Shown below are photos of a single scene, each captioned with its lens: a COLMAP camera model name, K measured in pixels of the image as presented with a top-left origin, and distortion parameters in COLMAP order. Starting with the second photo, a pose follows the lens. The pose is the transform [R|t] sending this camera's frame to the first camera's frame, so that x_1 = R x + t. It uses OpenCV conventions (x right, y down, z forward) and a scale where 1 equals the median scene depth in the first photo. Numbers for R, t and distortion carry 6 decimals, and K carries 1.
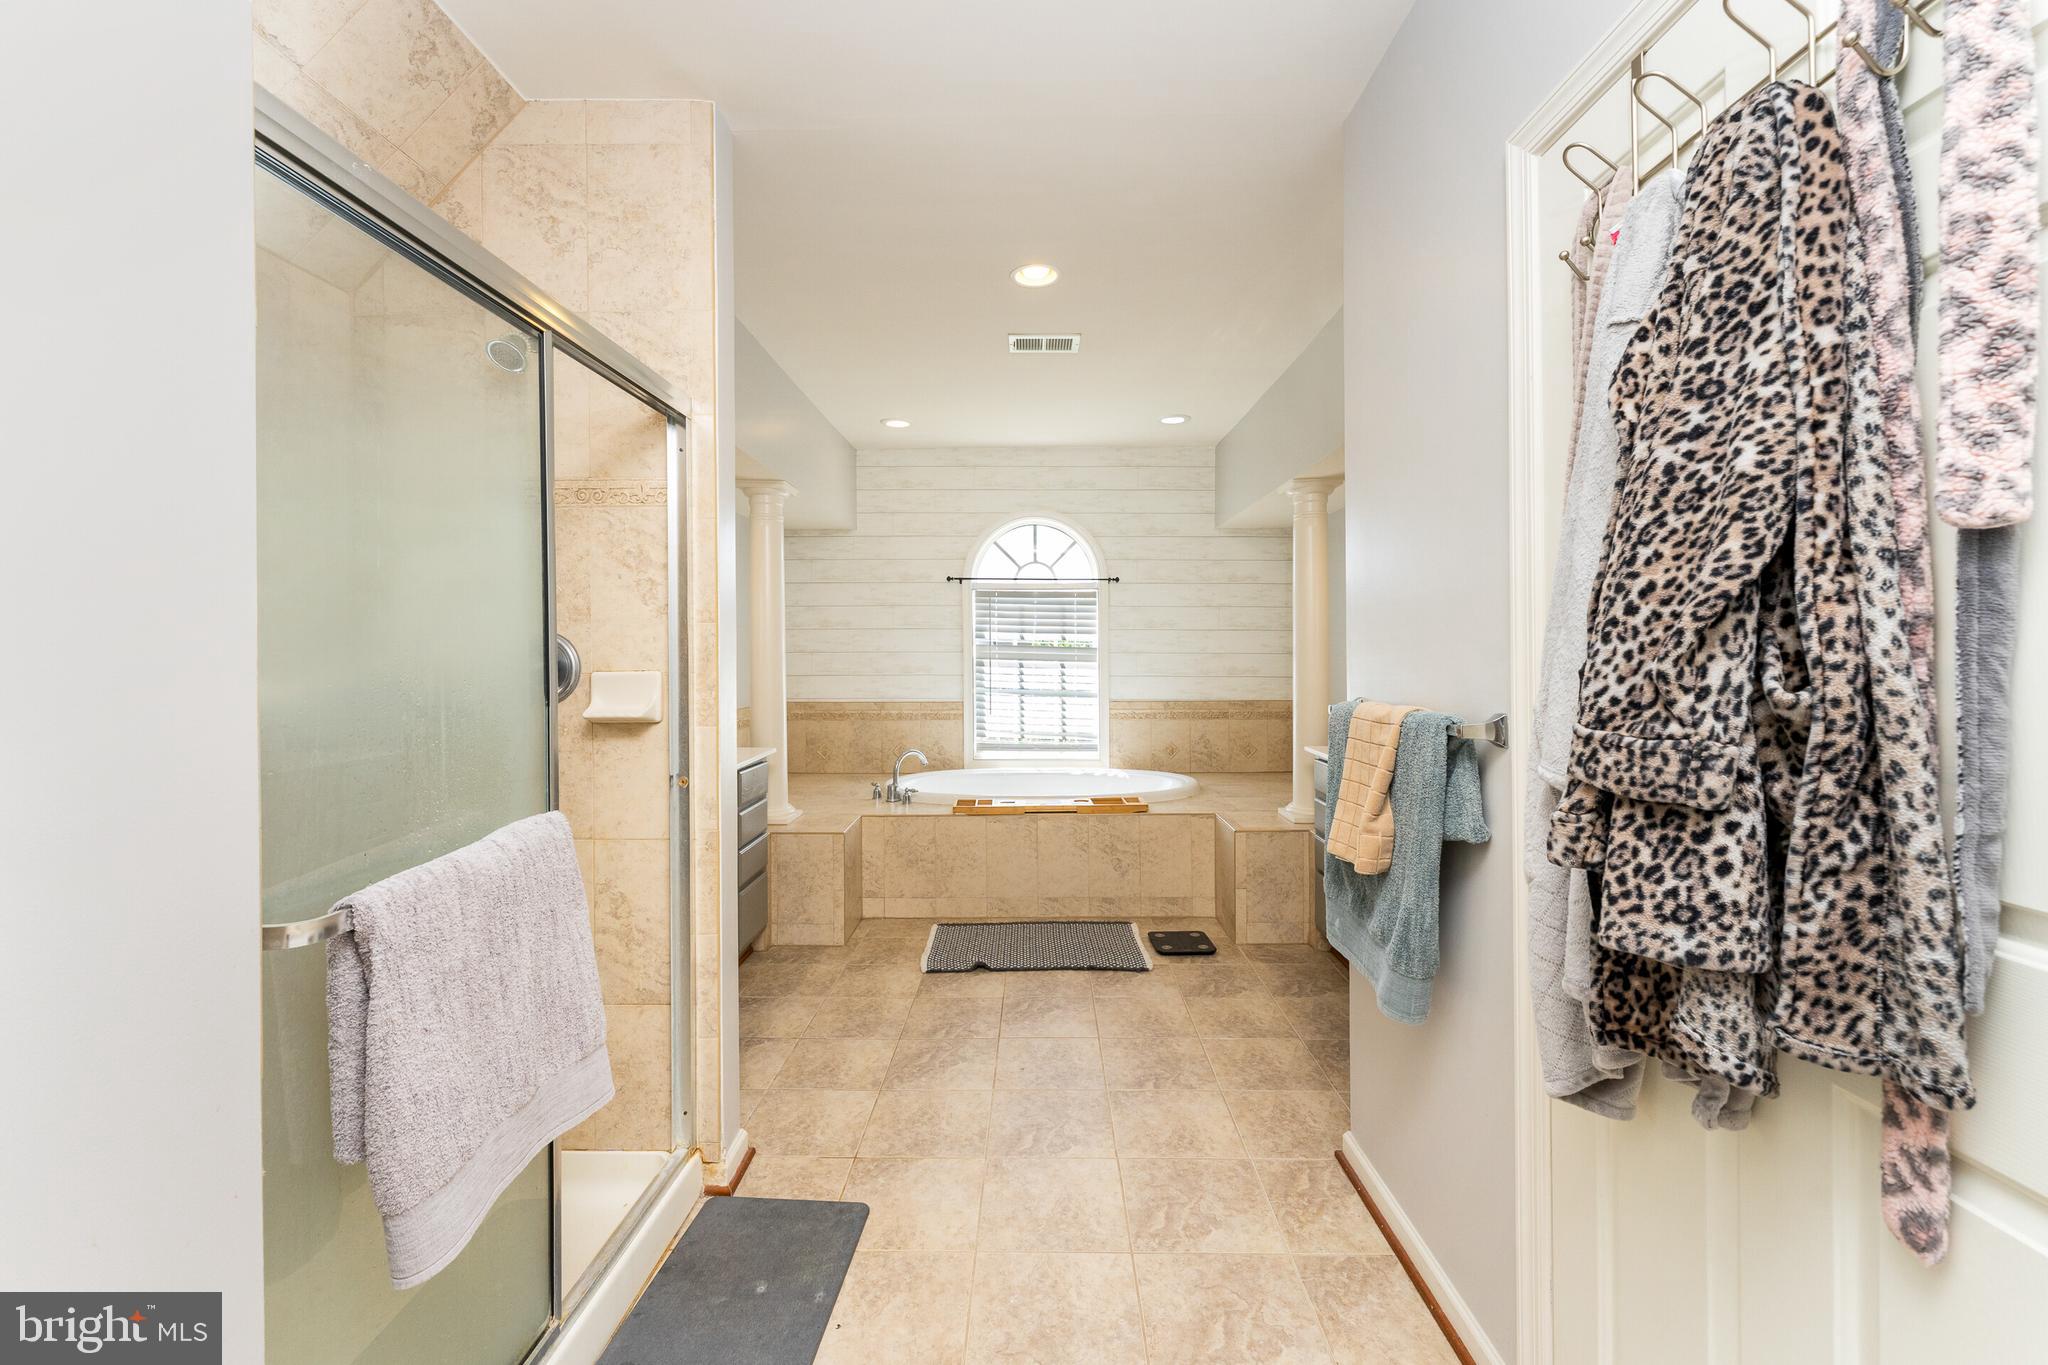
lens RADIAL K [[832.1, 0, 1023.6], [0, 832.1, 678.0], [0, 0, 1]] dist [-0.000771, 0.001082]
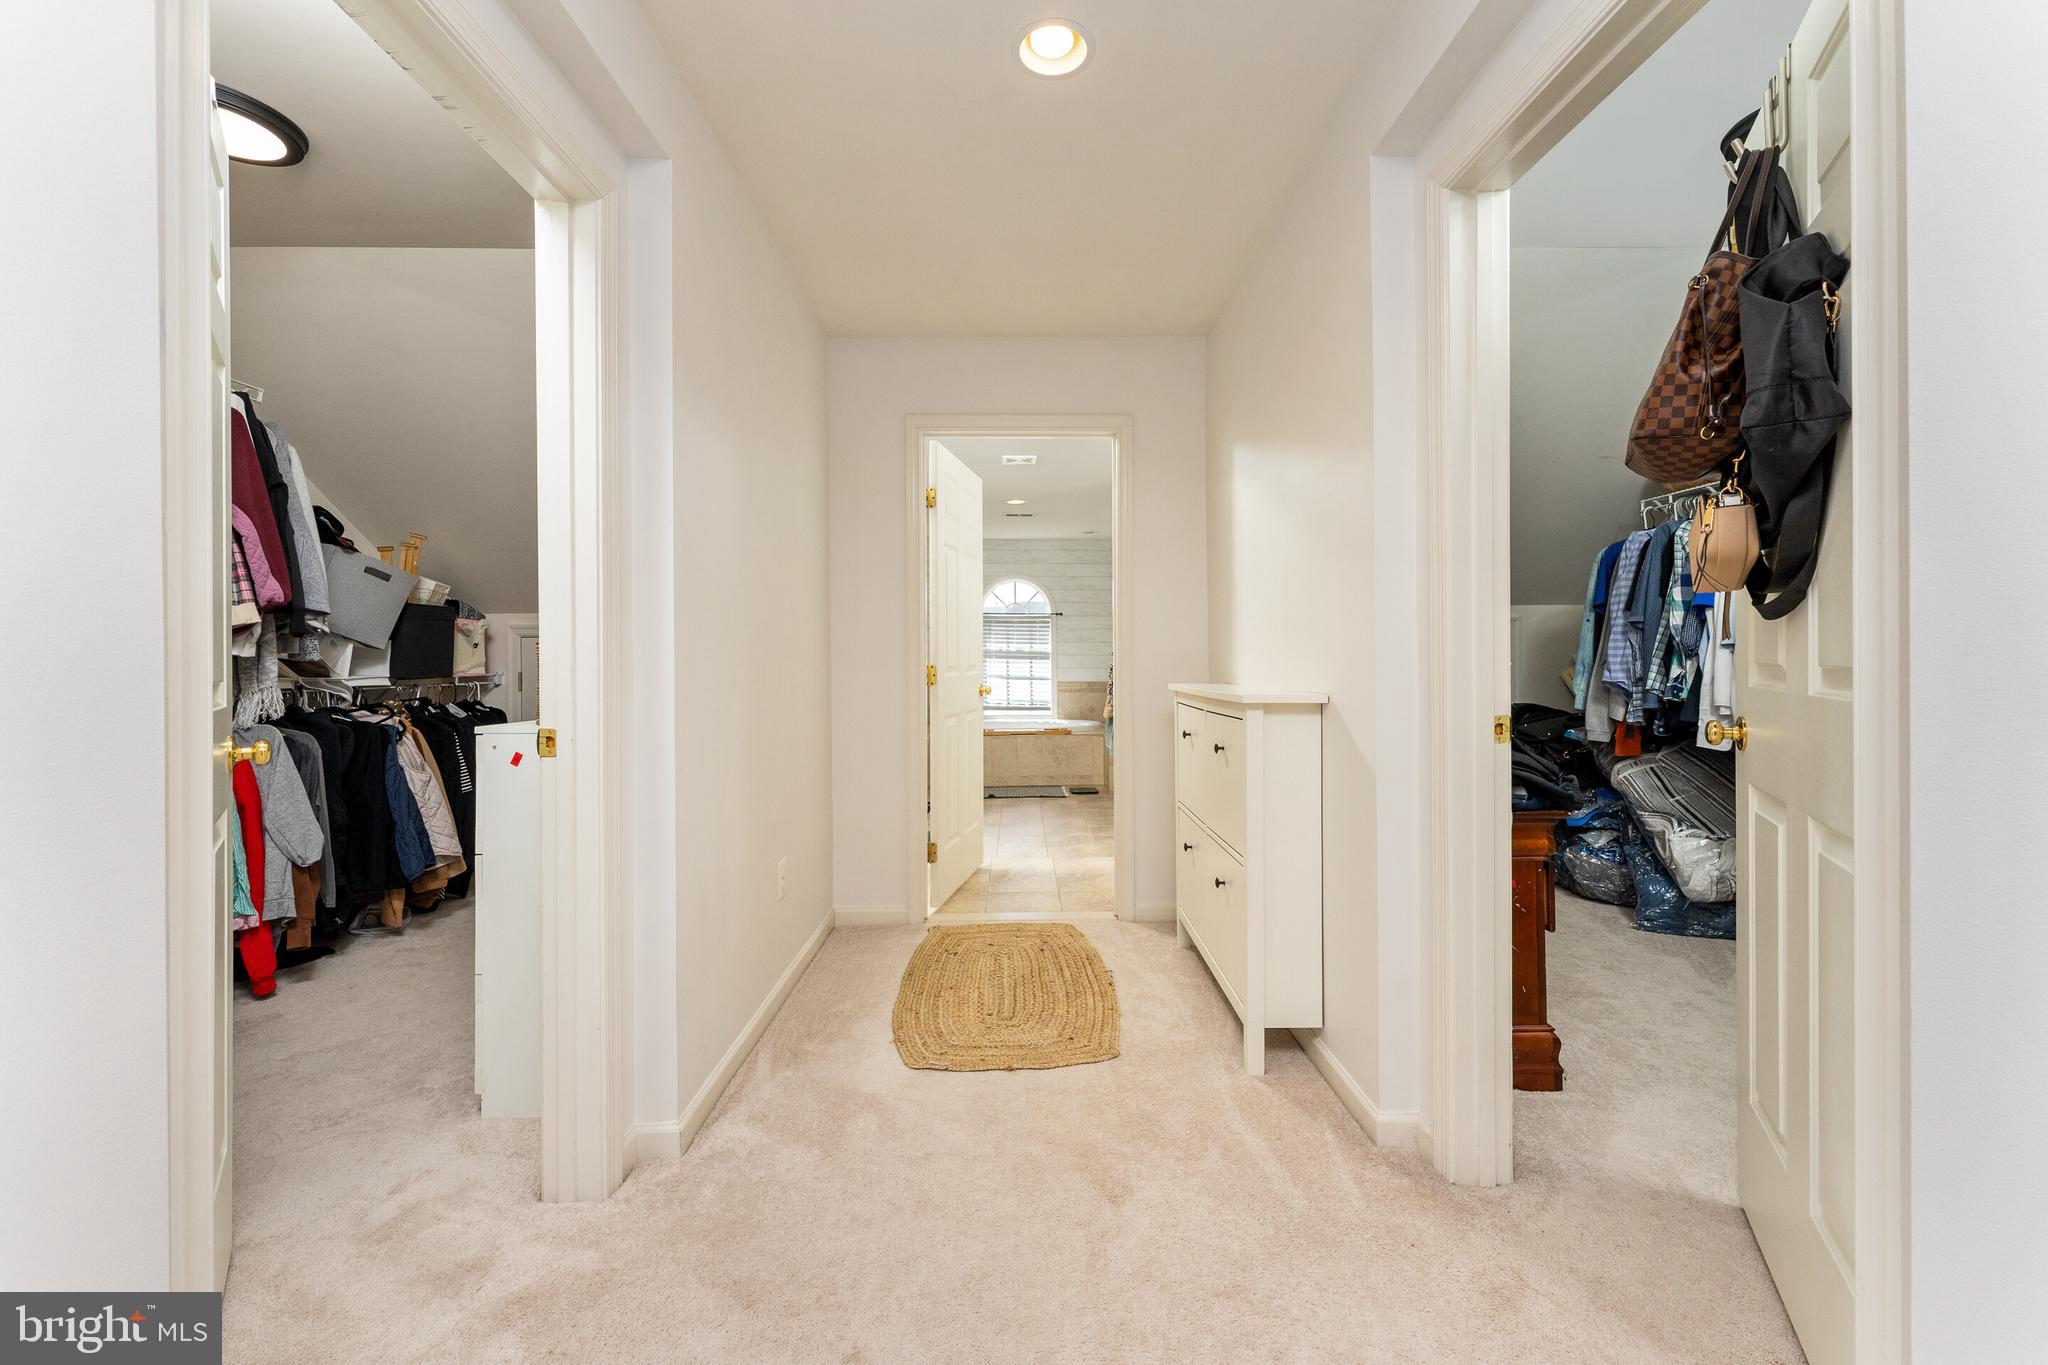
lens RADIAL K [[832.1, 0, 1018.3], [0, 832.1, 674.1], [0, 0, 1]] dist [-0.000771, 0.001082]
pose [[0.999820, -0.002619, 0.018783, -0.016392], [0.002623, 0.999997, -0.000179, 0.012996], [-0.018783, 0.000228, 0.999824, -0.946871]]
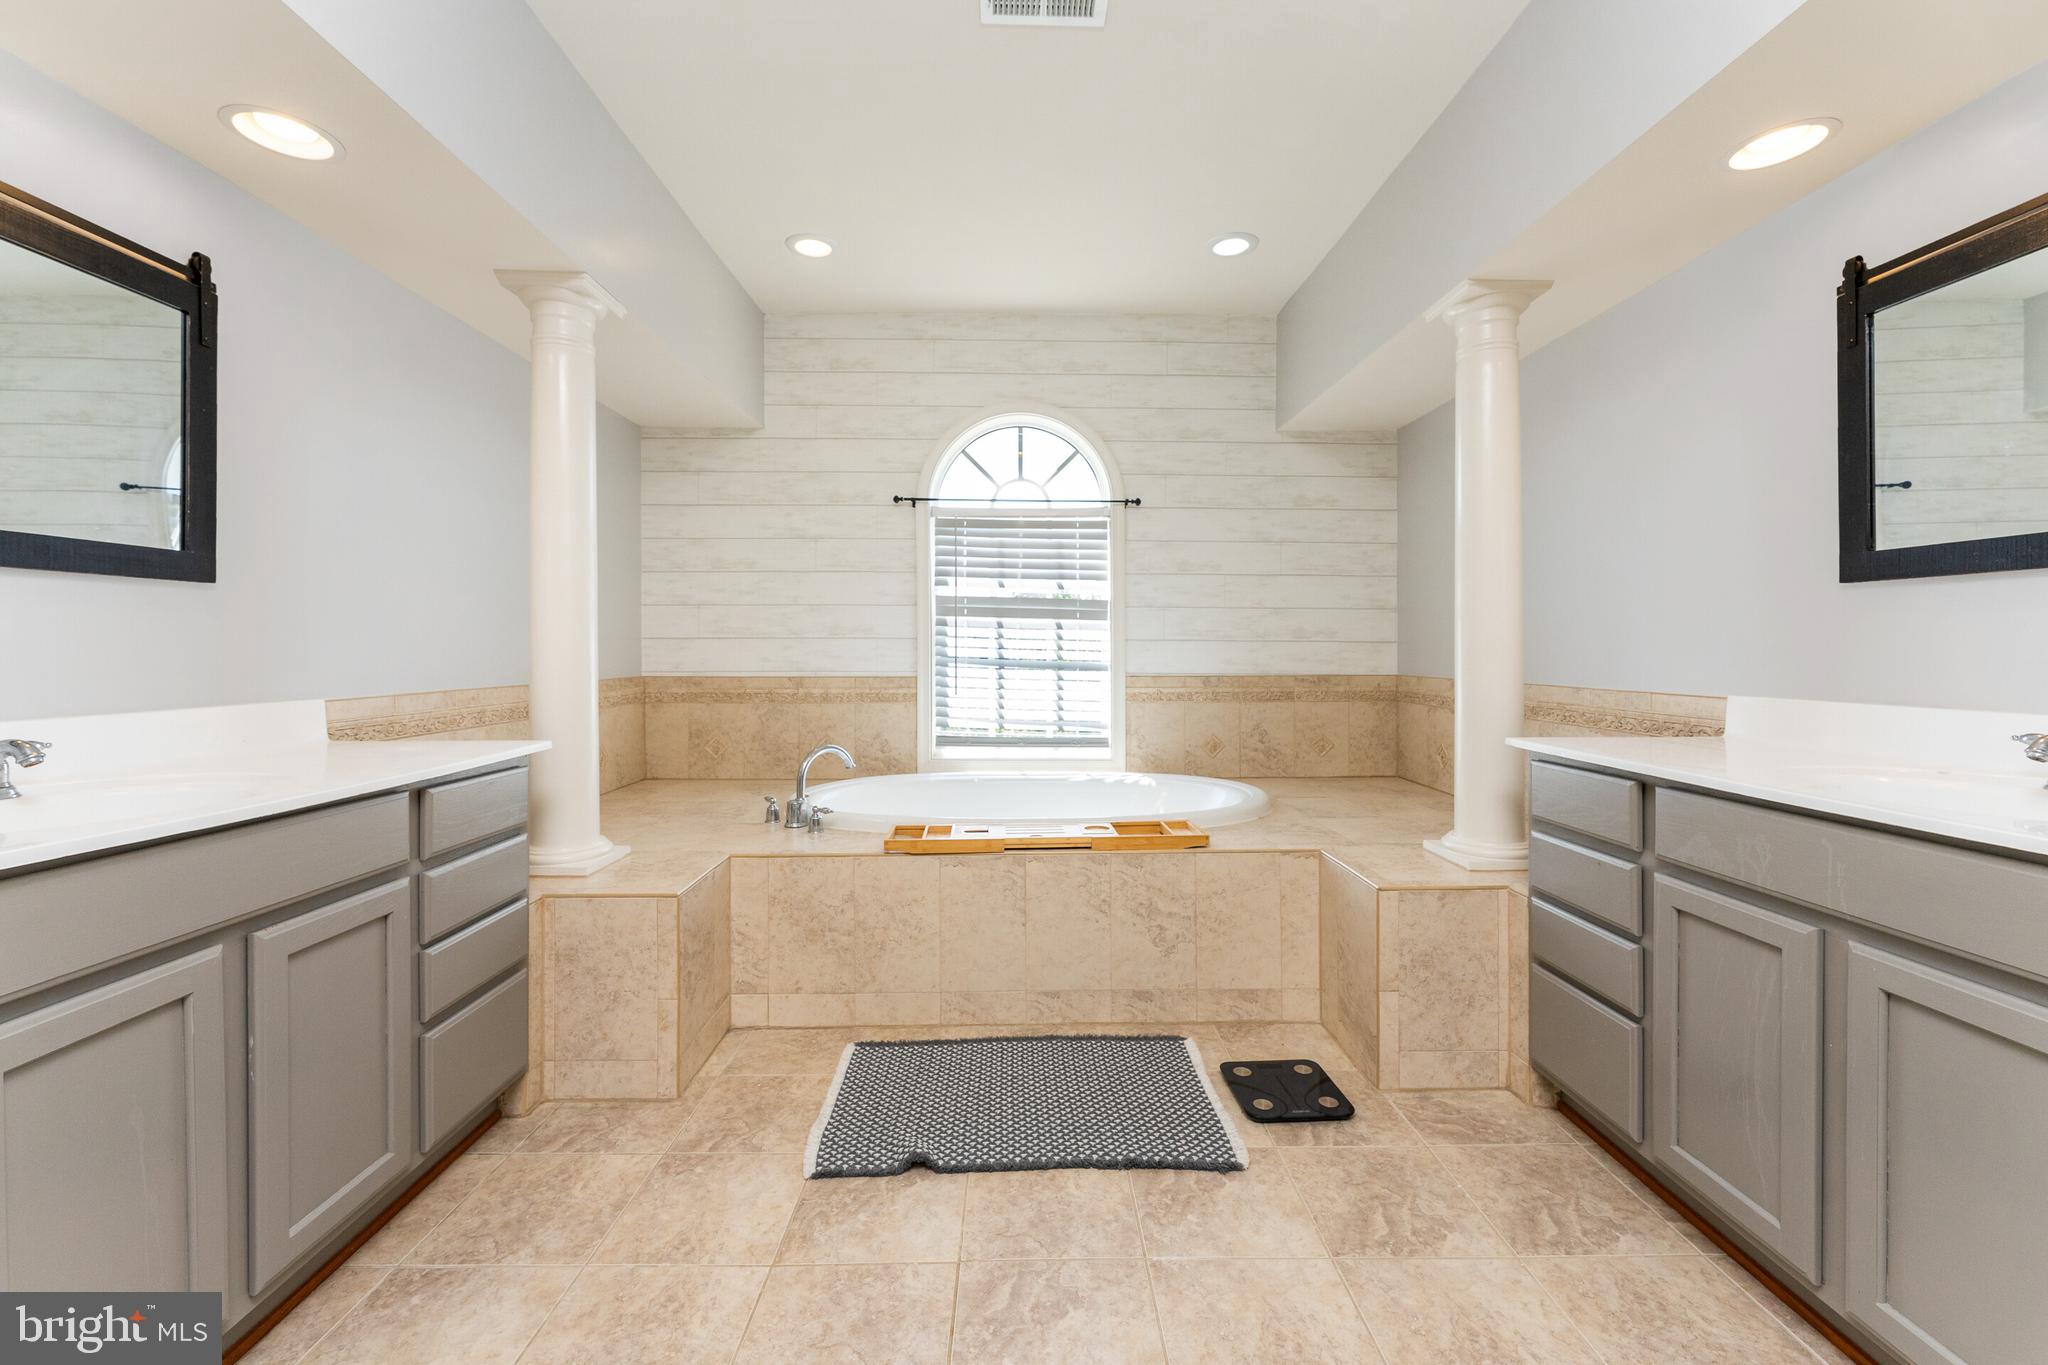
lens RADIAL K [[832.1, 0, 1033.4], [0, 832.1, 673.9], [0, 0, 1]] dist [-0.000771, 0.001082]
pose [[0.999348, 0.003121, 0.035981, 0.000095], [-0.003080, 0.999995, -0.001173, 0.032928], [-0.035984, 0.001062, 0.999352, 0.366280]]
